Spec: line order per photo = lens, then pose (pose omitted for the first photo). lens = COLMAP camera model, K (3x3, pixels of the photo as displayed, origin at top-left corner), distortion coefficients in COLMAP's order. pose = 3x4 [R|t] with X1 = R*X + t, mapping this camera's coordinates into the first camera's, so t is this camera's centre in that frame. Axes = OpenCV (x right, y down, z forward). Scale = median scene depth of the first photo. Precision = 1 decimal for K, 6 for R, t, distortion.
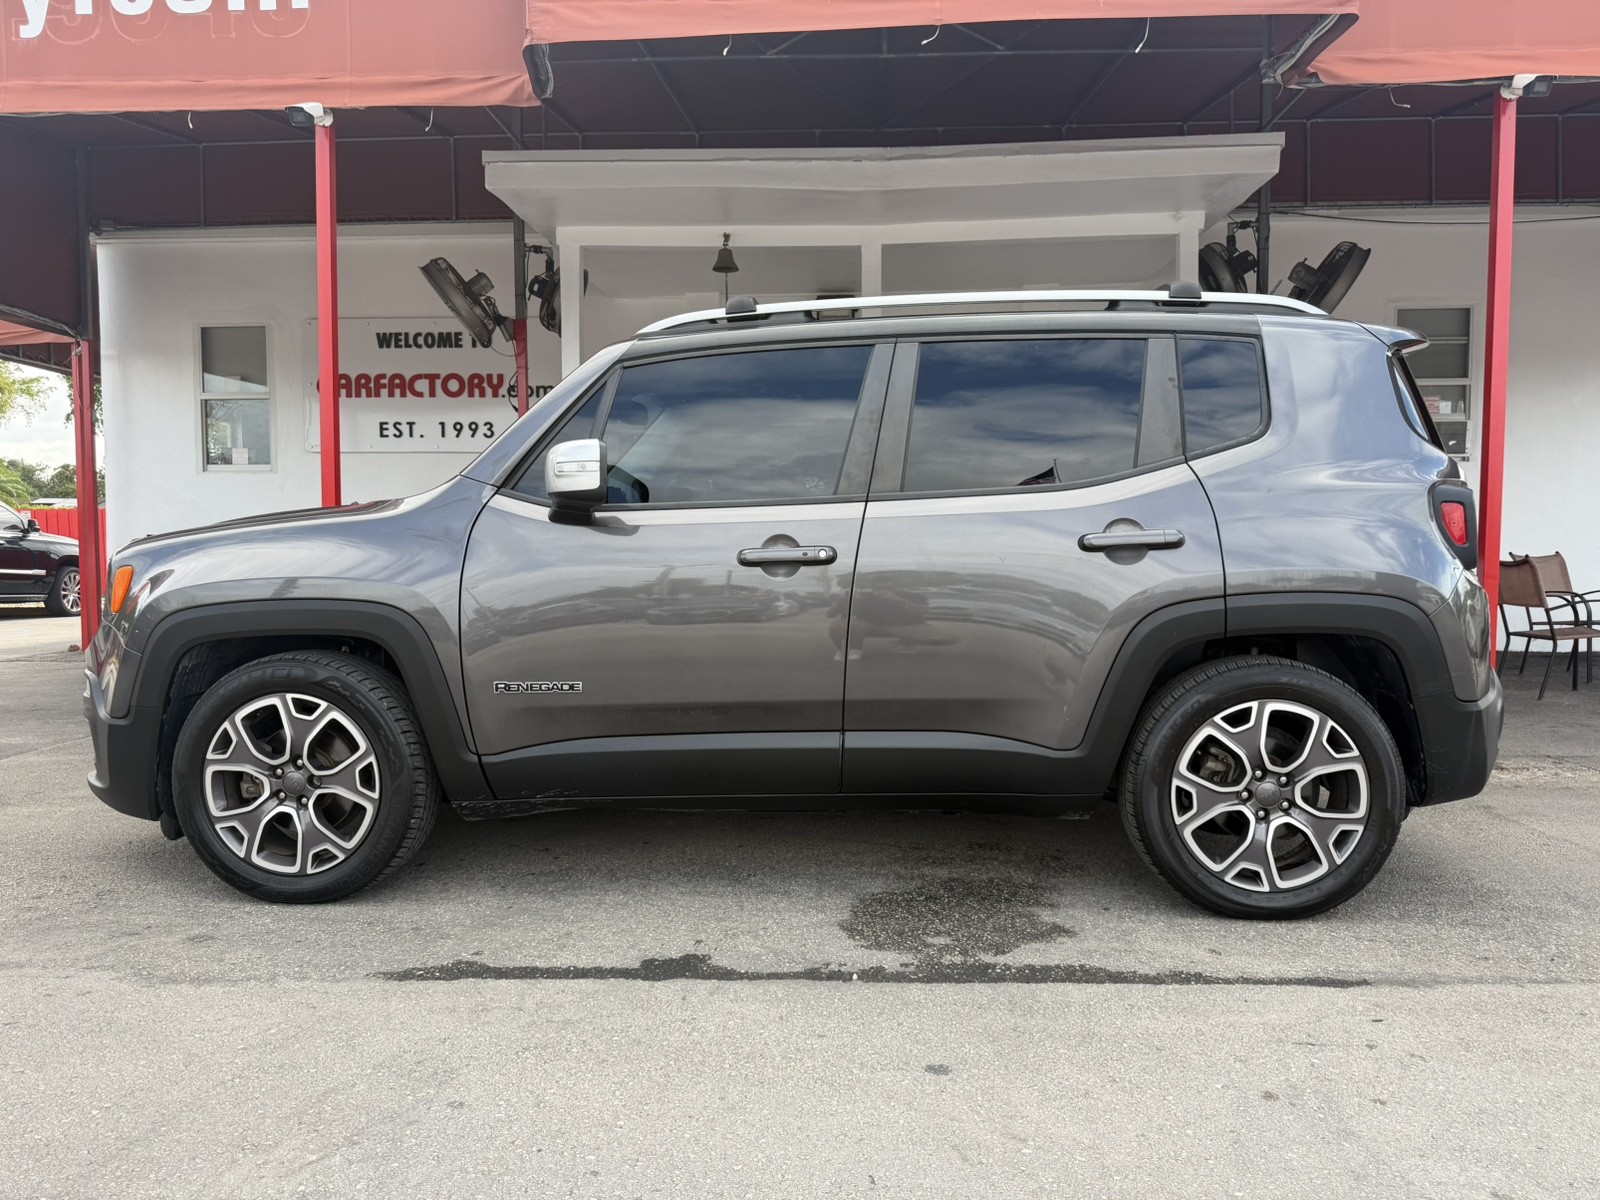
lens RADIAL K [[1139.3, 0, 800.0], [0, 1139.3, 600.0], [0, 0, 1]] dist [0.014953, -0.015309]
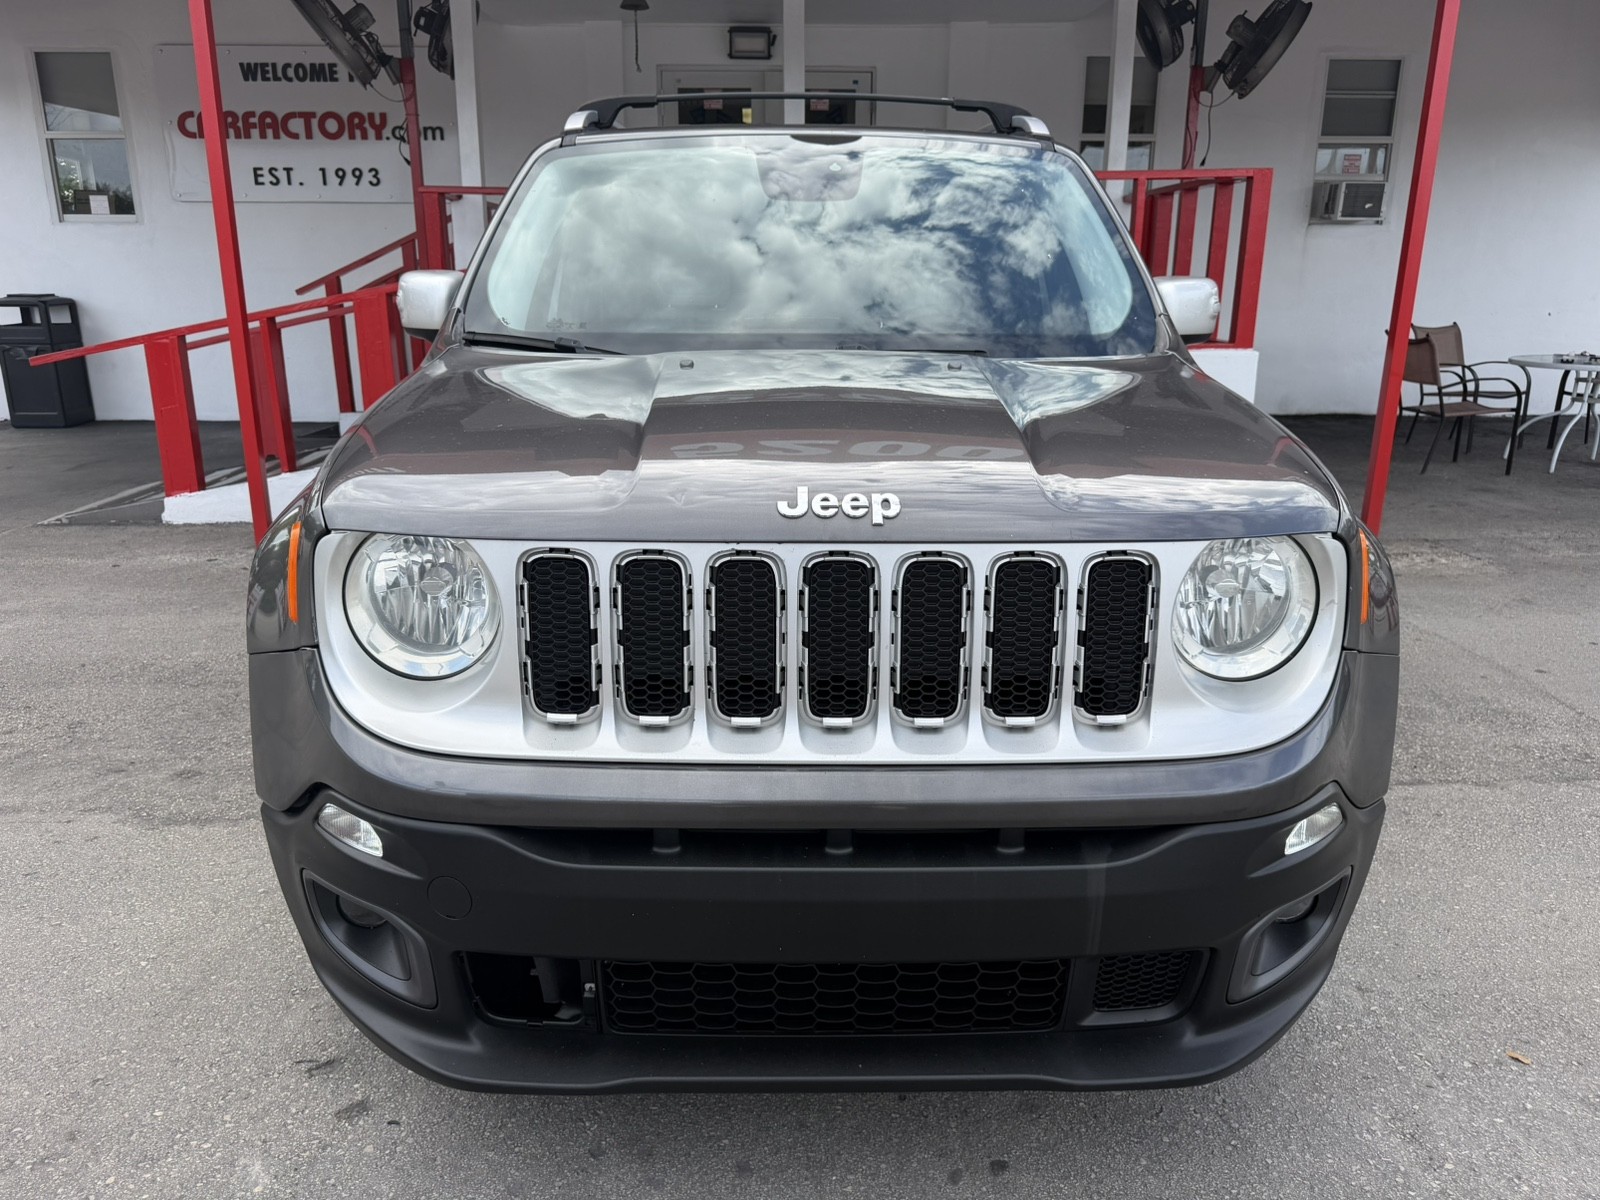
lens RADIAL K [[1149.5, 0, 795.9], [0, 1149.5, 595.6], [0, 0, 1]] dist [-0.002934, -0.000628]
pose [[0.996562, -0.017548, 0.080972, -0.030887], [-0.001018, 0.974645, 0.223753, -0.059336], [-0.082846, -0.223066, 0.971277, -0.018372]]
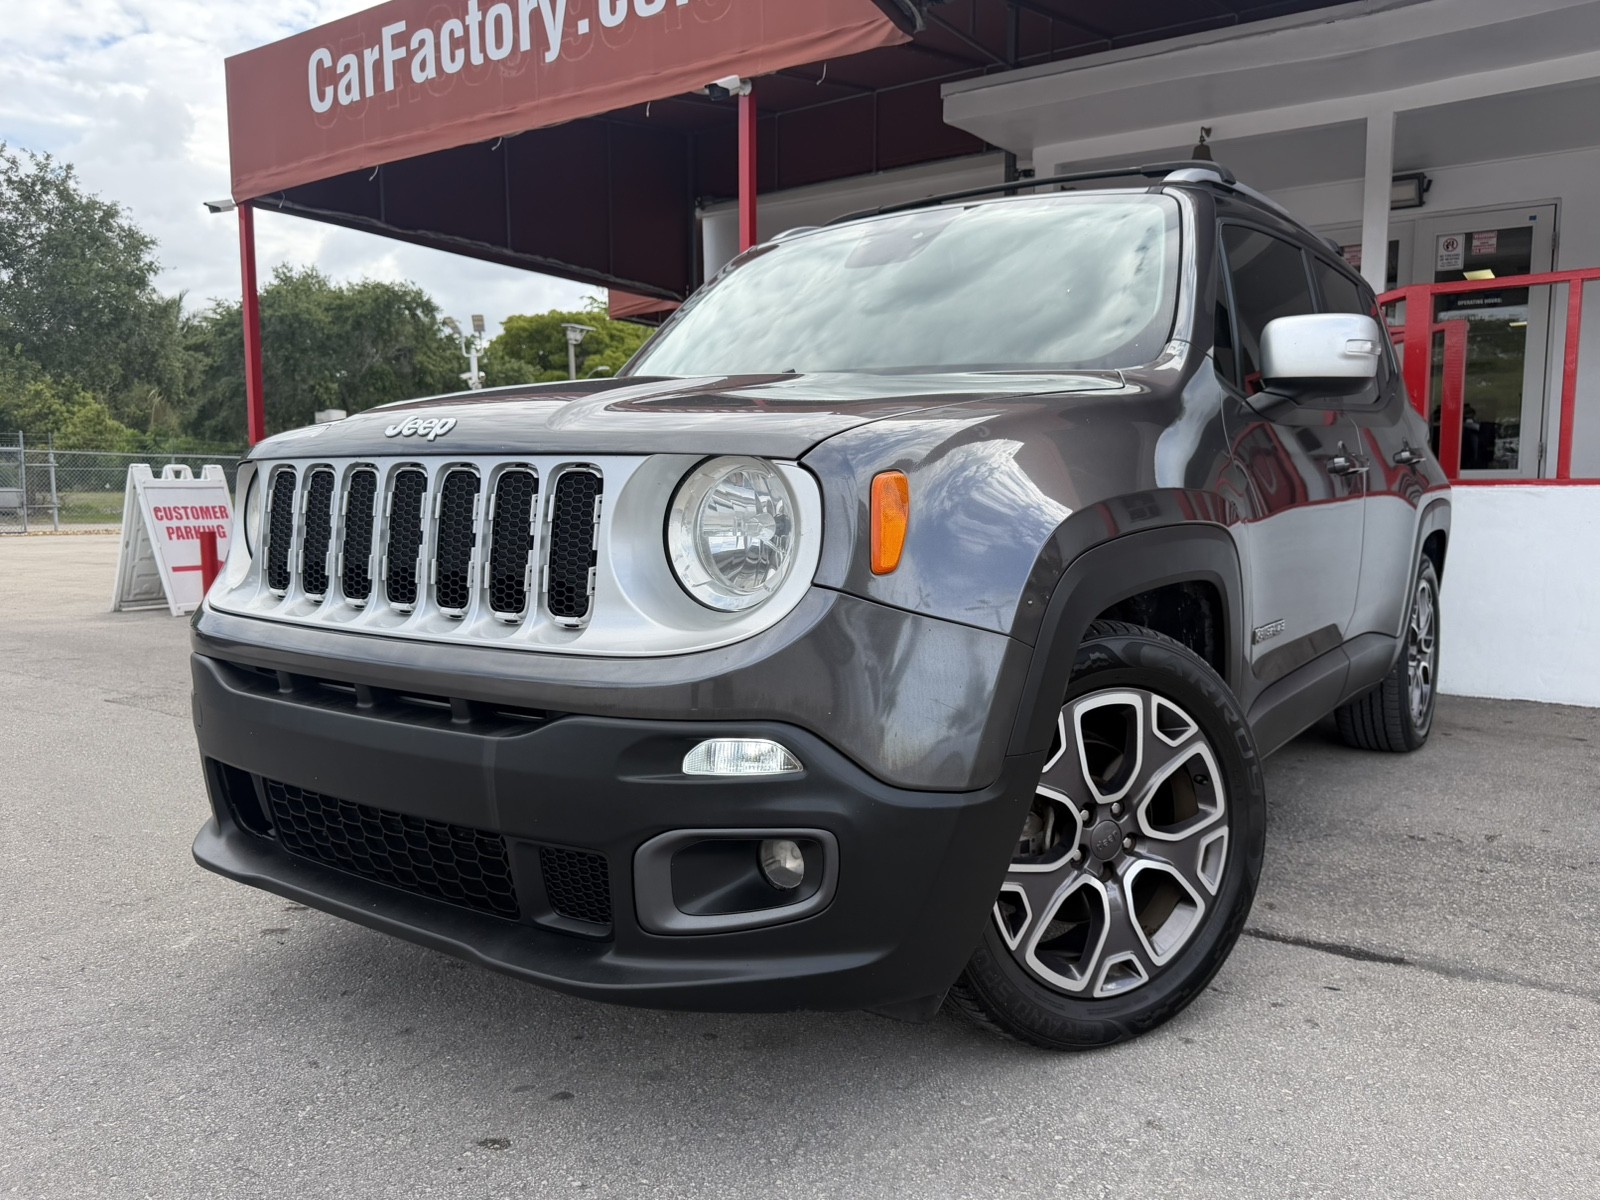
lens RADIAL K [[1210.0, 0, 825.3], [0, 1210.0, 622.8], [0, 0, 1]] dist [-0.001142, -0.004394]
pose [[0.854596, 0.057793, -0.516067, 0.313304], [-0.024392, 0.997158, 0.071277, 0.014456], [0.518720, -0.048325, 0.853577, 0.007487]]
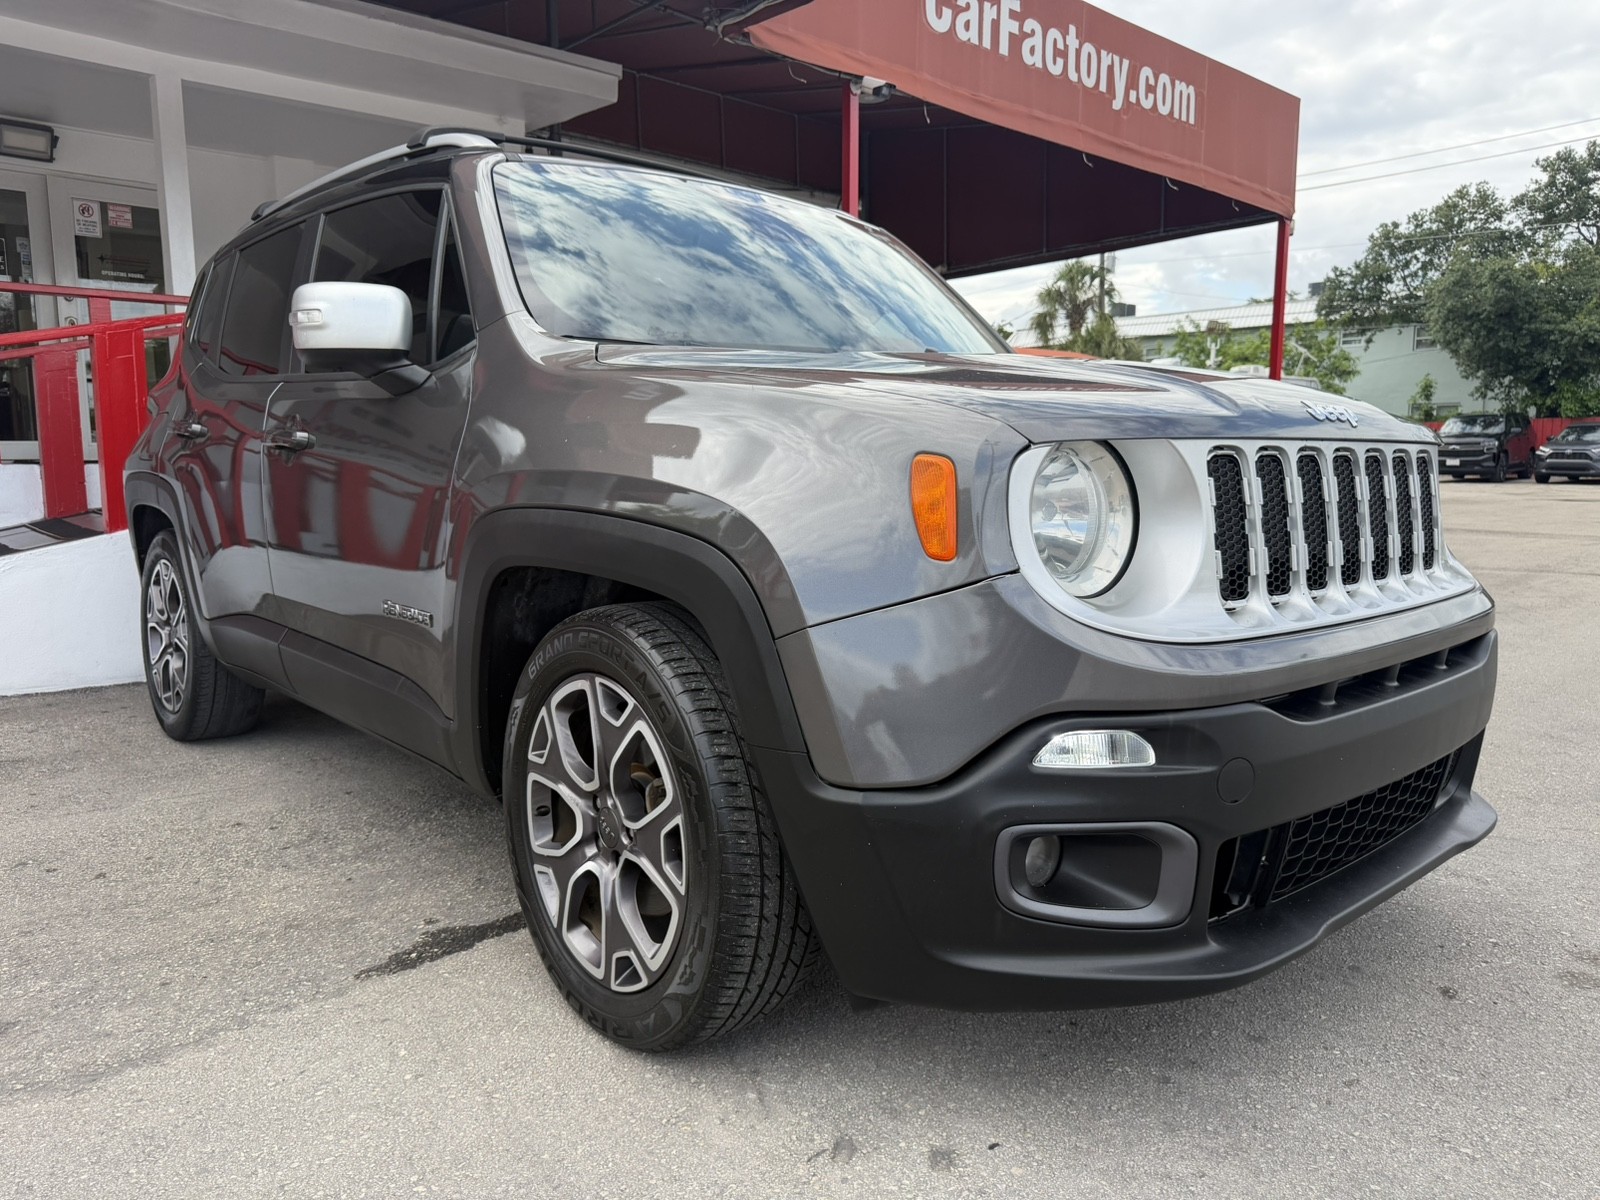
lens RADIAL K [[1149.3, 0, 800.0], [0, 1149.3, 600.0], [0, 0, 1]] dist [0.004012, -0.010060]
pose [[0.696701, -0.088470, 0.711885, -0.388049], [0.033756, 0.995310, 0.090657, 0.004763], [-0.716567, -0.039131, 0.696420, 0.132954]]
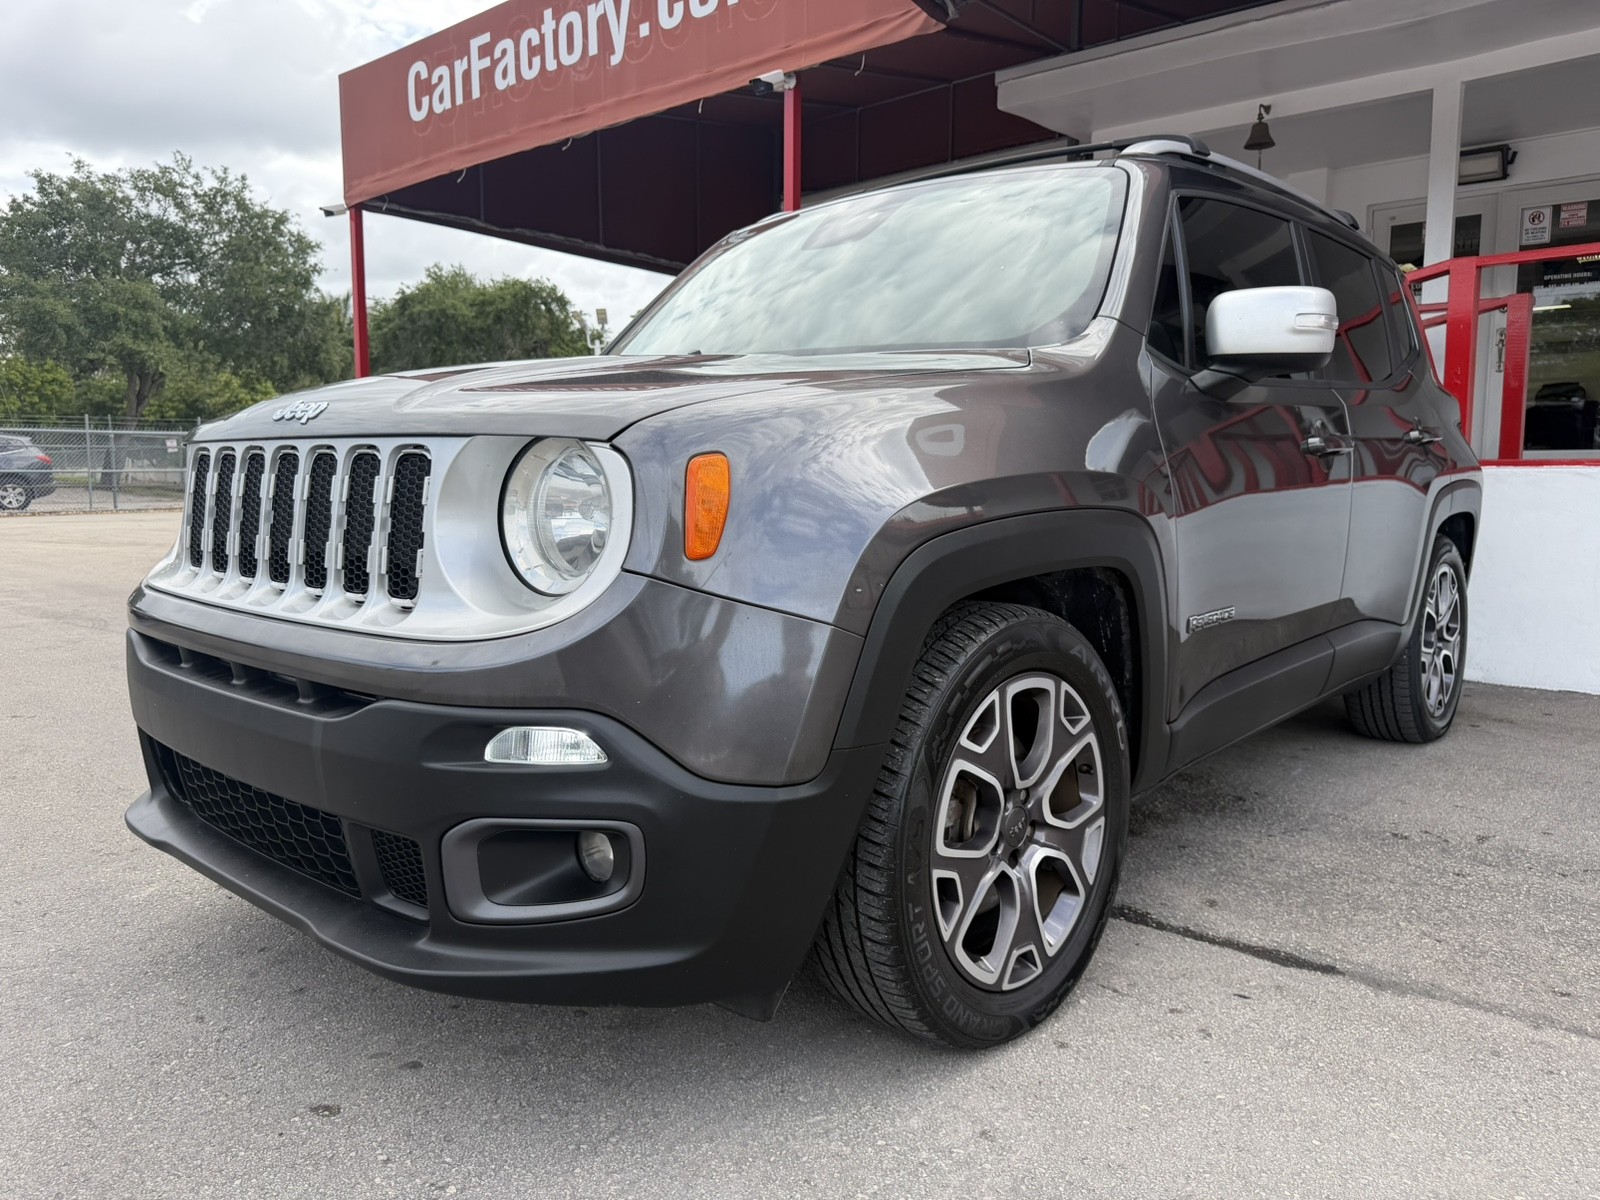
lens RADIAL K [[1149.3, 0, 800.0], [0, 1149.3, 600.0], [0, 0, 1]] dist [0.004012, -0.010060]
pose [[0.787005, 0.070779, -0.612873, 0.367440], [-0.029435, 0.996574, 0.077295, 0.011203], [0.616244, -0.042792, 0.786392, 0.074531]]
